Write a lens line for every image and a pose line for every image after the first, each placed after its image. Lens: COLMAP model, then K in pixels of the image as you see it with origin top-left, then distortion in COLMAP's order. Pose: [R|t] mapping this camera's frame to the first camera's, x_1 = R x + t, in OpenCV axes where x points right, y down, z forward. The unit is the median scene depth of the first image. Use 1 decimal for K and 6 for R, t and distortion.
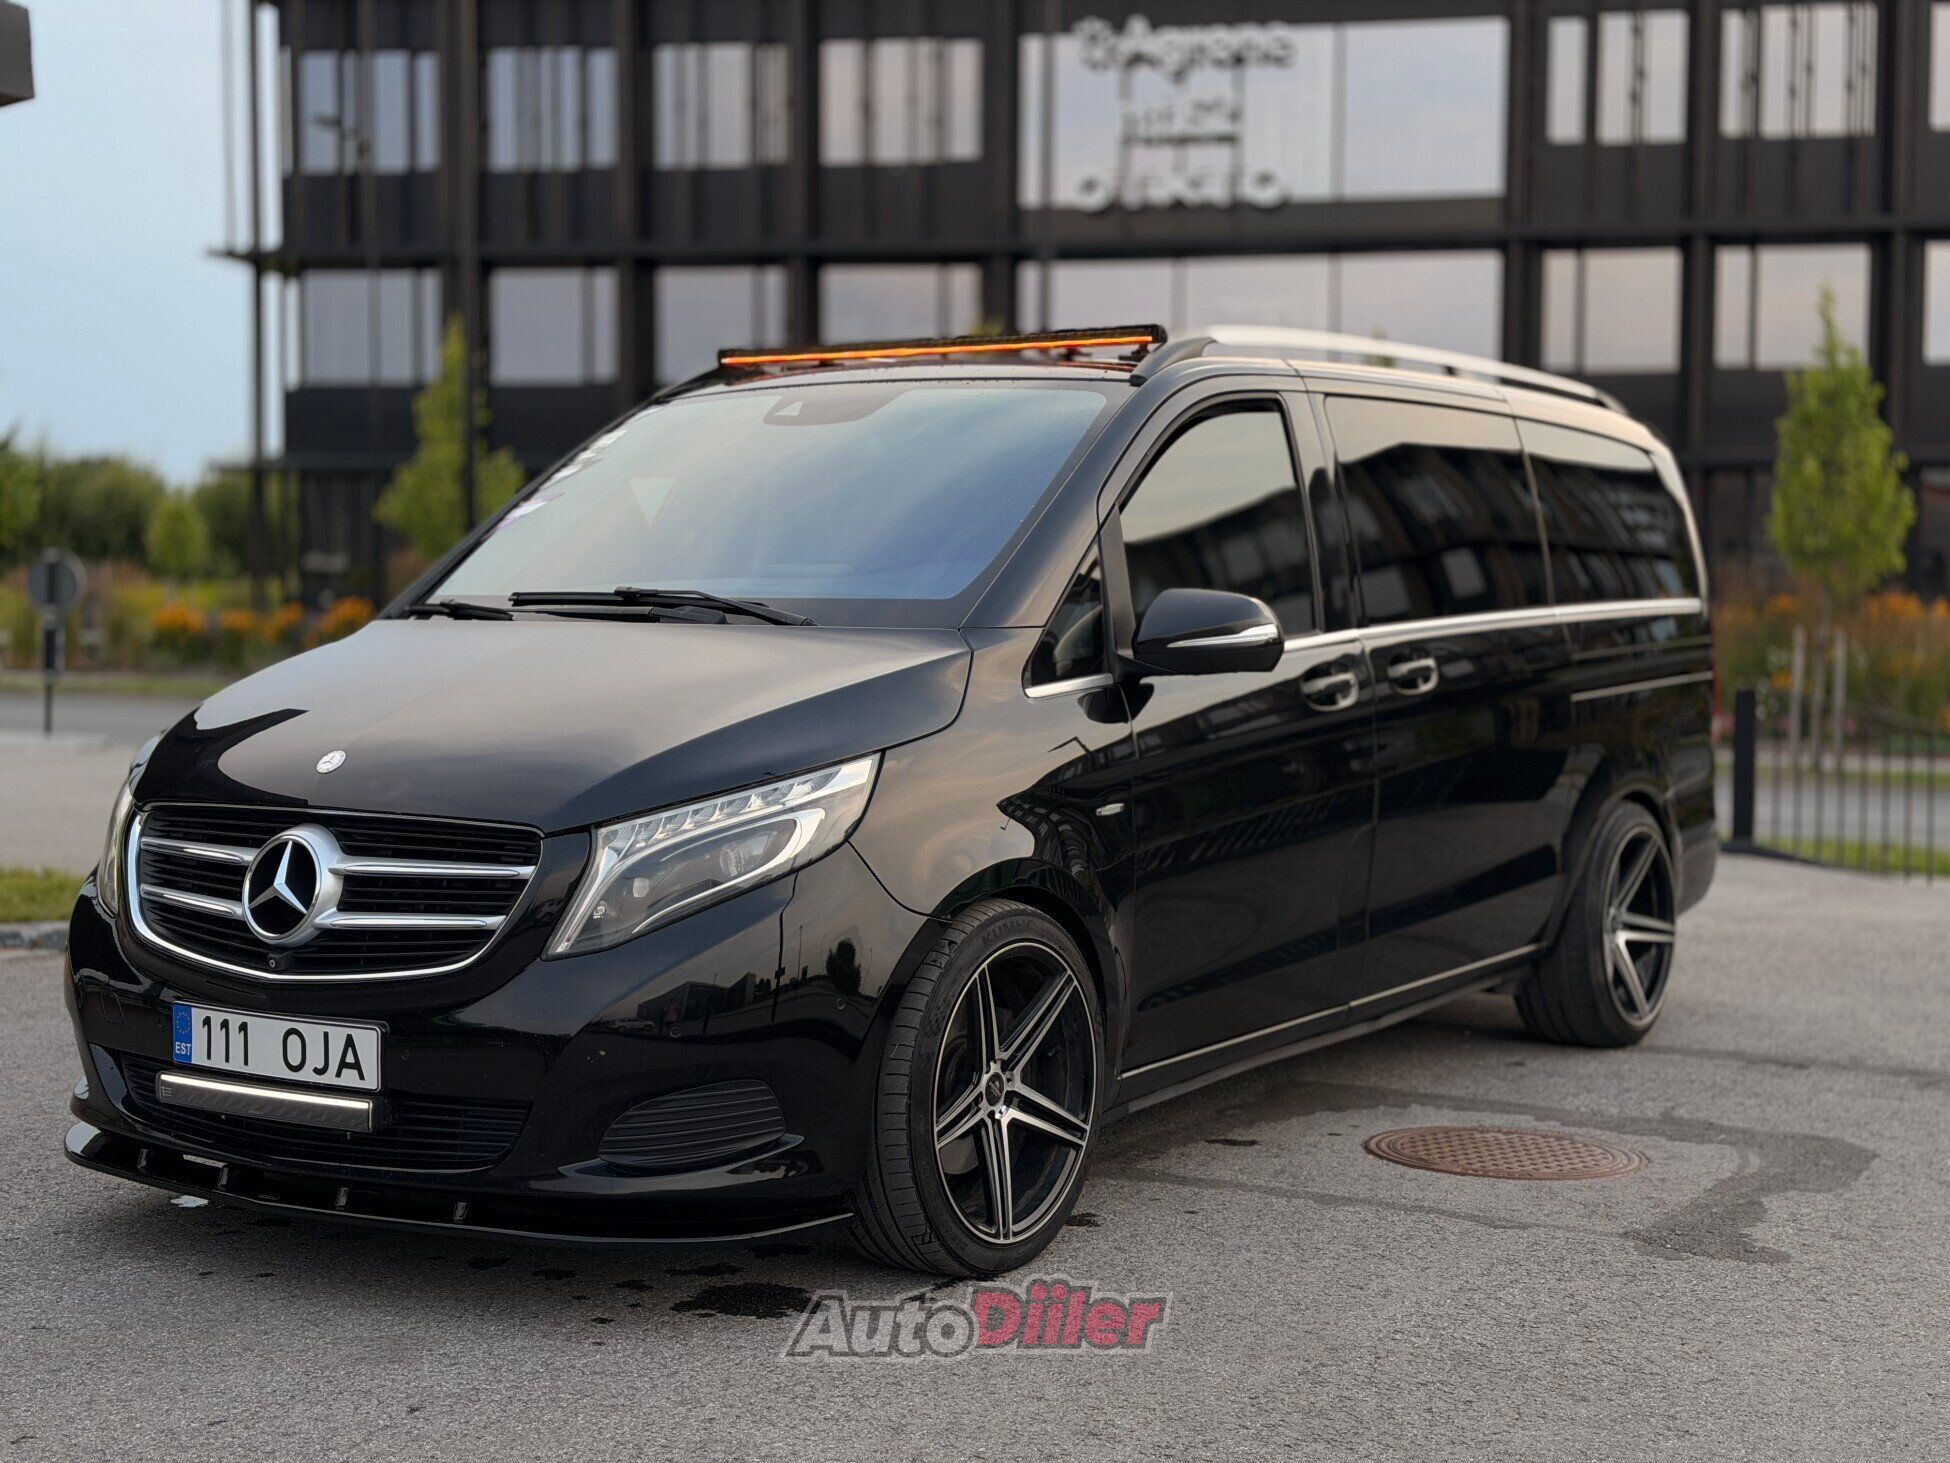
lens RADIAL K [[2764.4, 0, 973.4], [0, 2764.4, 728.1], [0, 0, 1]] dist [0.113356, 0.000000]
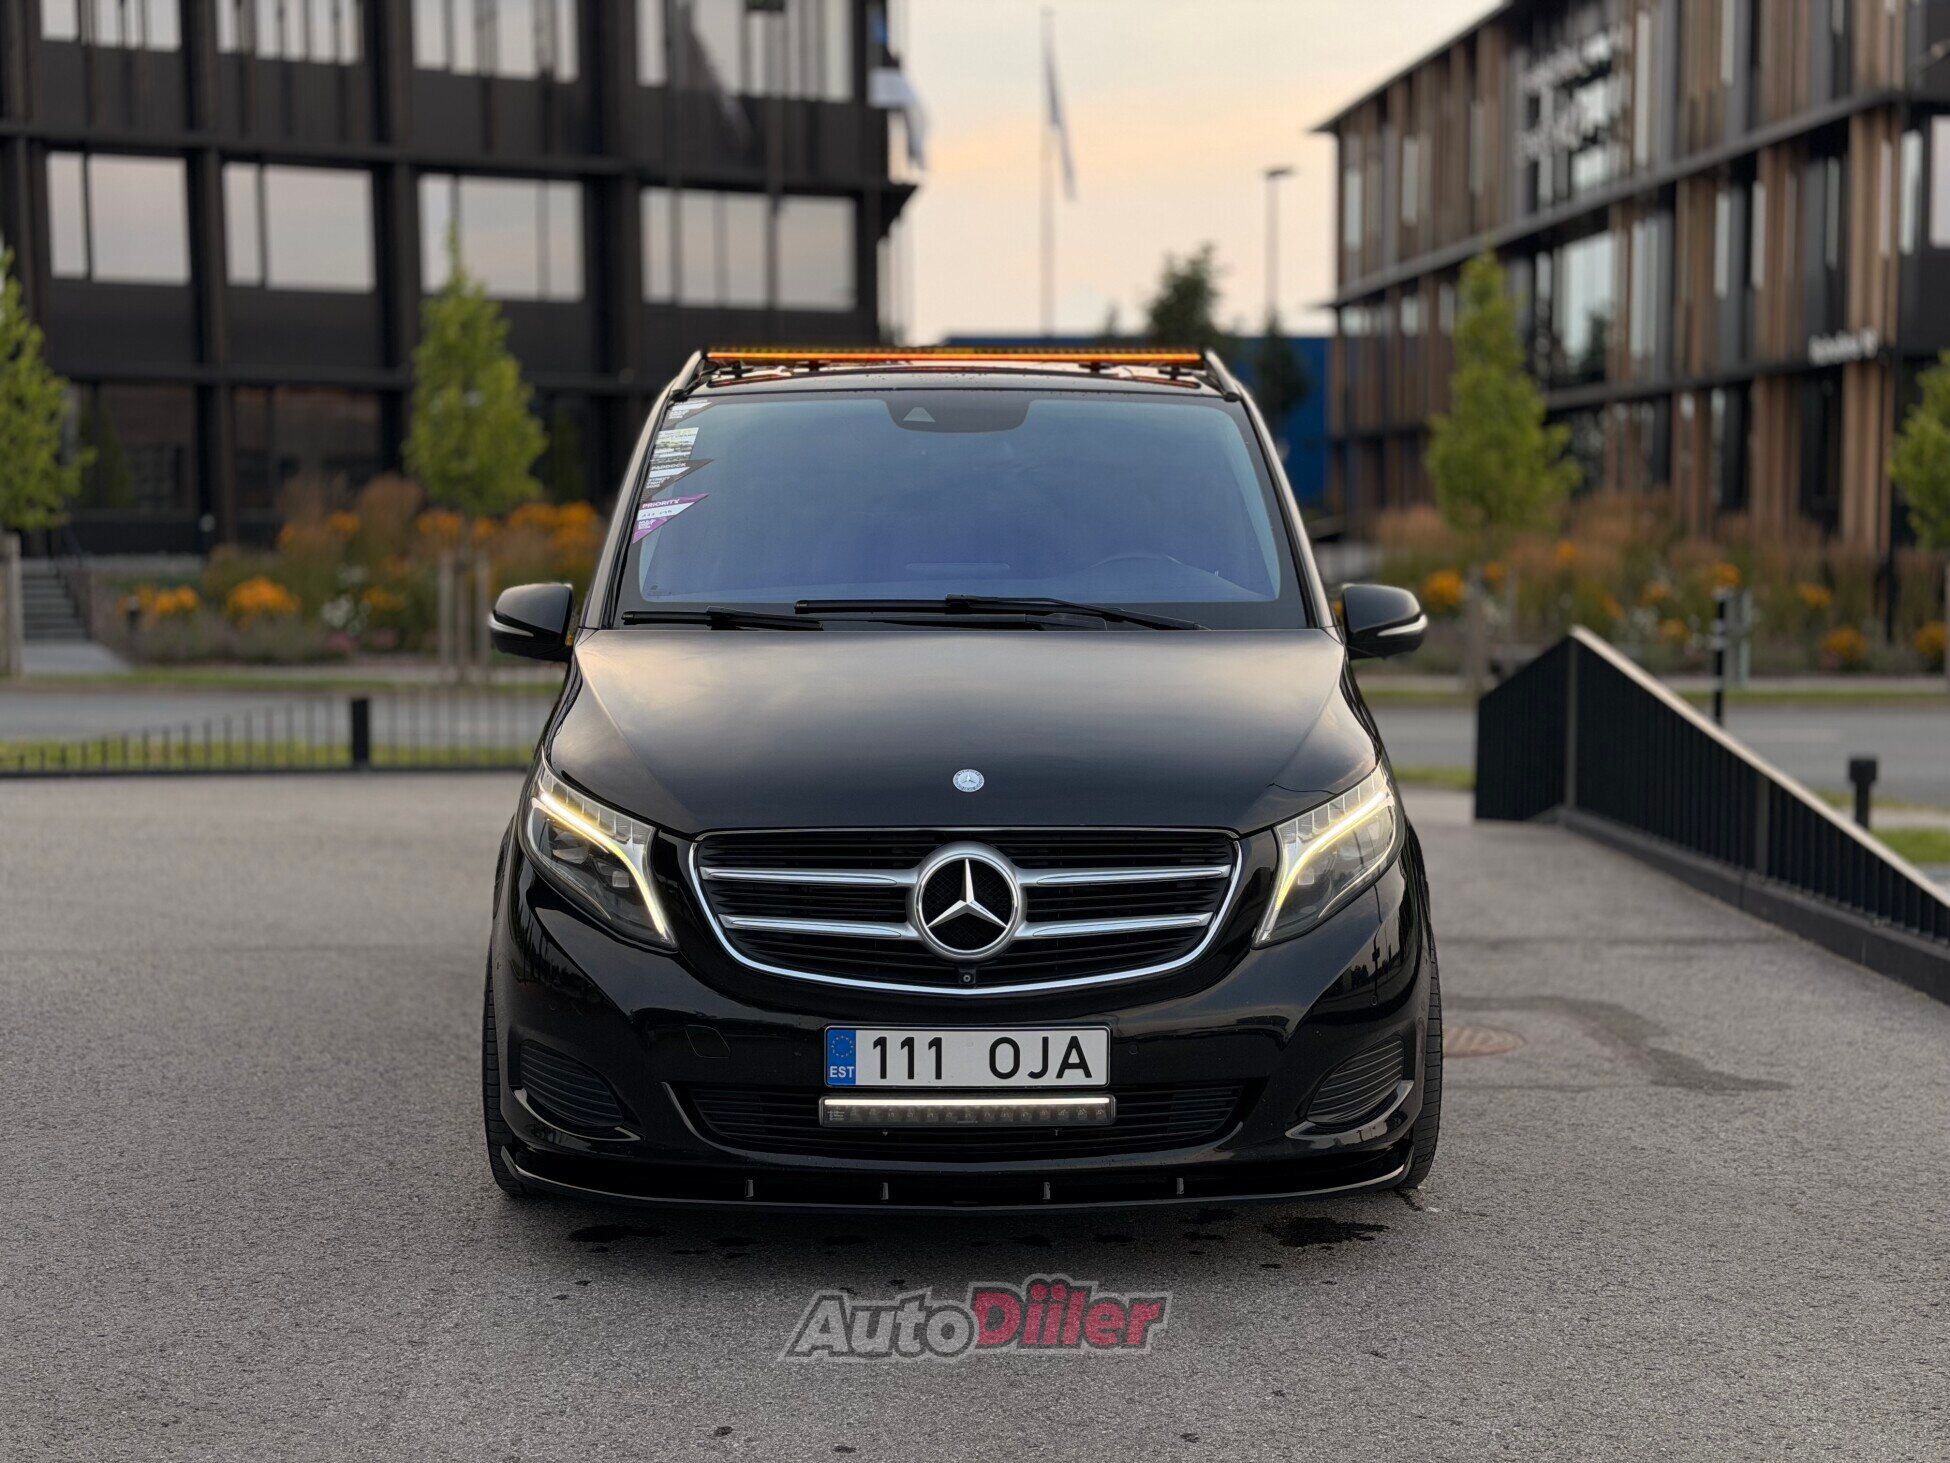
lens RADIAL K [[2764.4, 0, 973.7], [0, 2764.4, 736.5], [0, 0, 1]] dist [0.113356, 0.000000]
pose [[0.815914, -0.054025, 0.575644, -0.831168], [0.031675, 0.998306, 0.048797, -0.055171], [-0.577305, -0.021581, 0.816243, 0.158616]]
